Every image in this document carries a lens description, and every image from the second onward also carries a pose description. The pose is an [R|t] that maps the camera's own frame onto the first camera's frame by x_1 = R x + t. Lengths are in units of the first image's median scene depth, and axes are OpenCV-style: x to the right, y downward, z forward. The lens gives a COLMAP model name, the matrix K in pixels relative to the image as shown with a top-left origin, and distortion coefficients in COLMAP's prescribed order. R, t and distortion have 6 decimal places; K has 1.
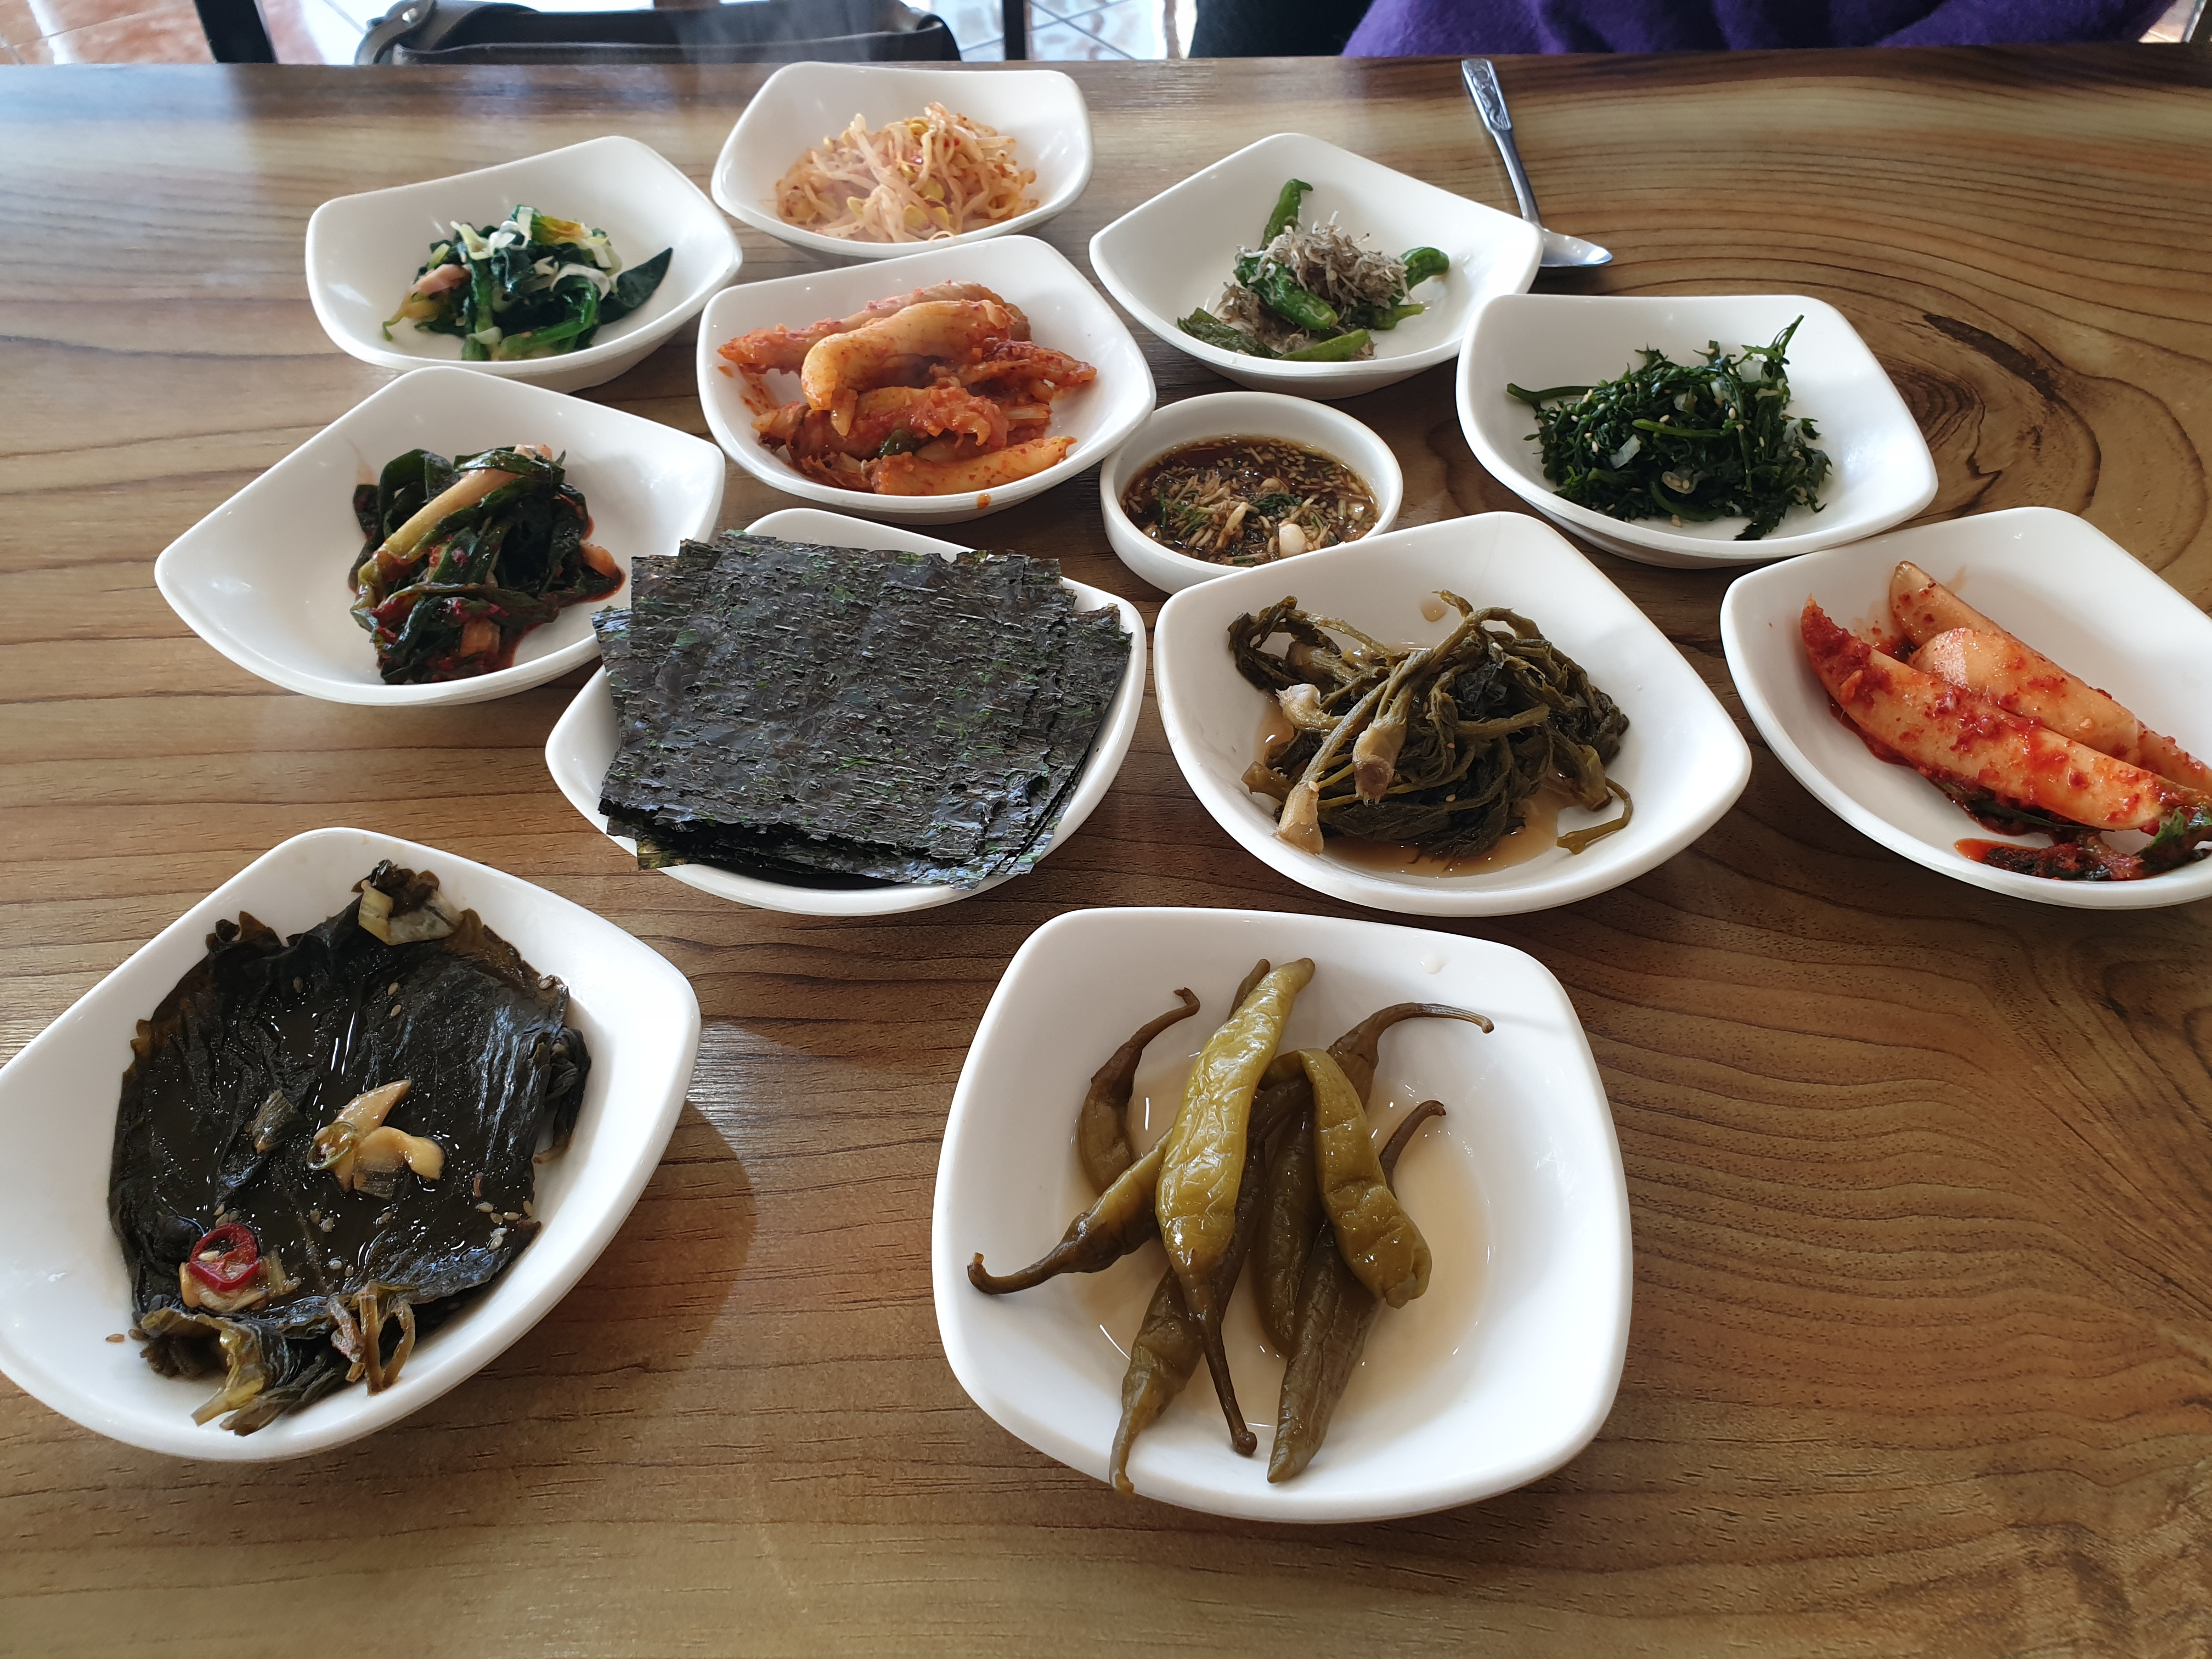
lens RADIAL K [[1696.8, 0, 1106.0], [0, 1696.8, 829.5], [0, 0, 1]] dist [0.012058, 0.001929]
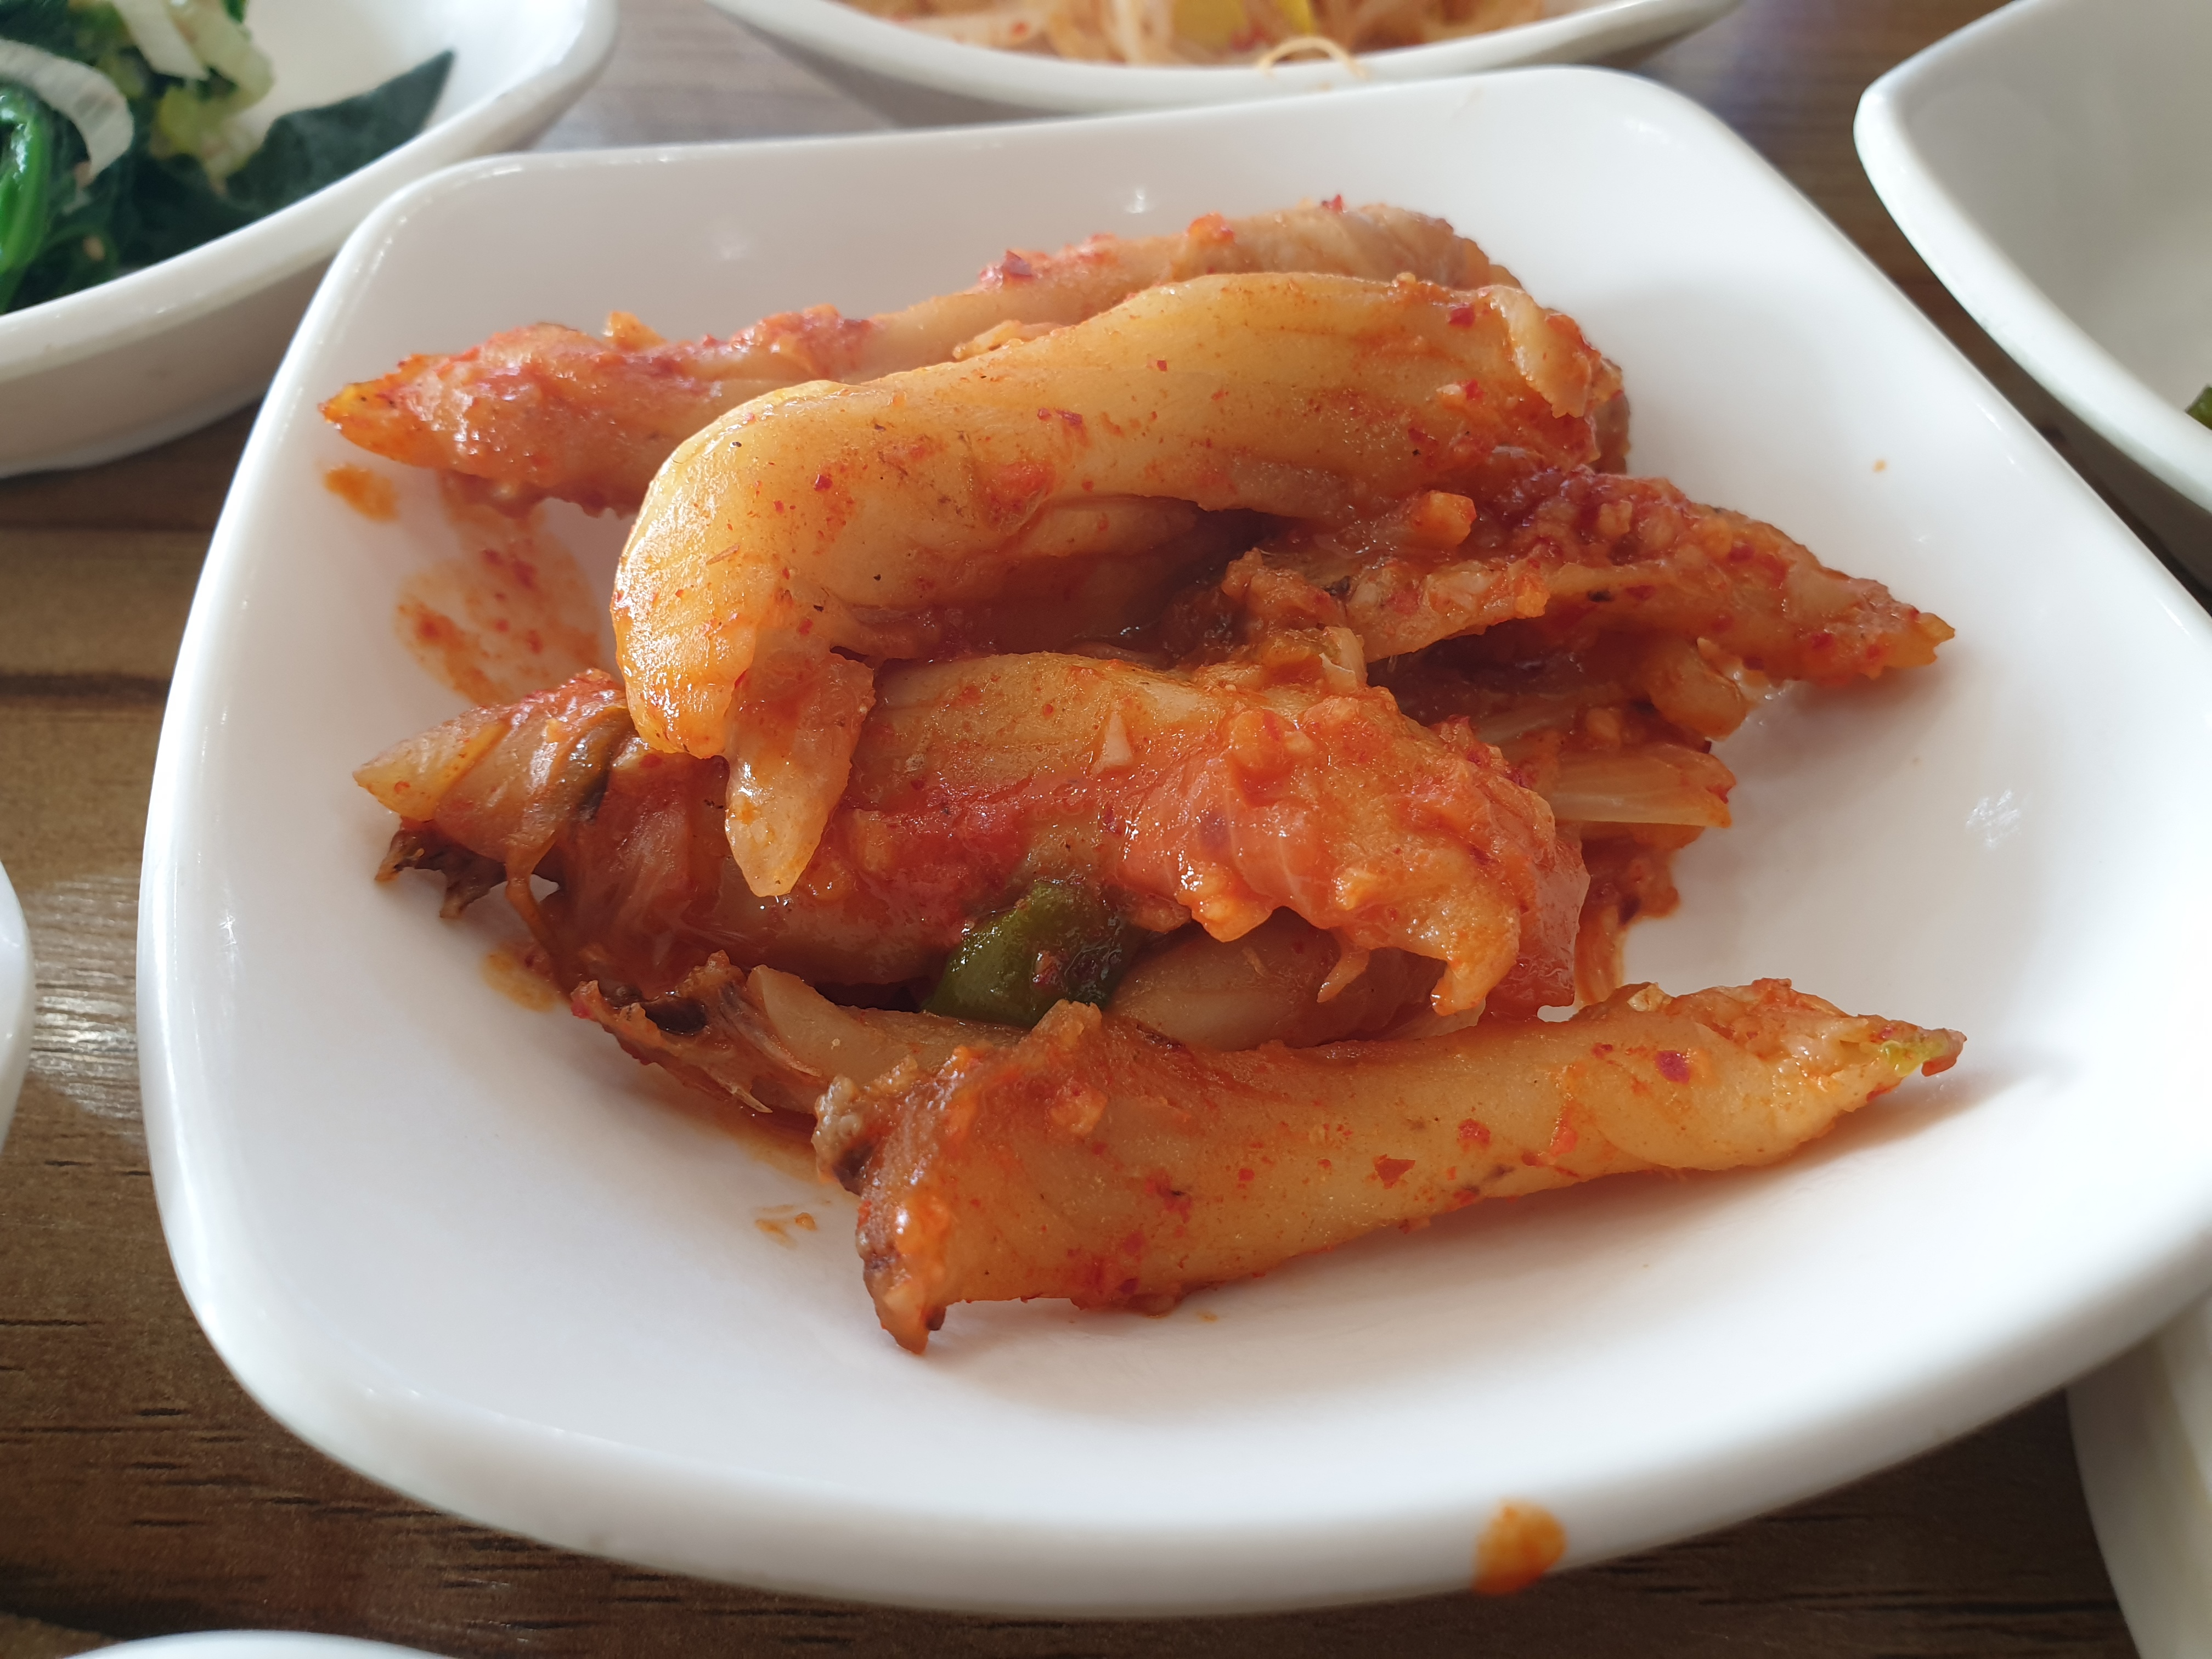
lens RADIAL K [[1696.8, 0, 1106.0], [0, 1696.8, 829.5], [0, 0, 1]] dist [0.012058, 0.001929]
pose [[0.988510, 0.113388, -0.099954, -0.095286], [-0.113755, 0.993507, 0.002043, -0.240521], [0.099537, 0.009350, 0.994990, 0.792272]]
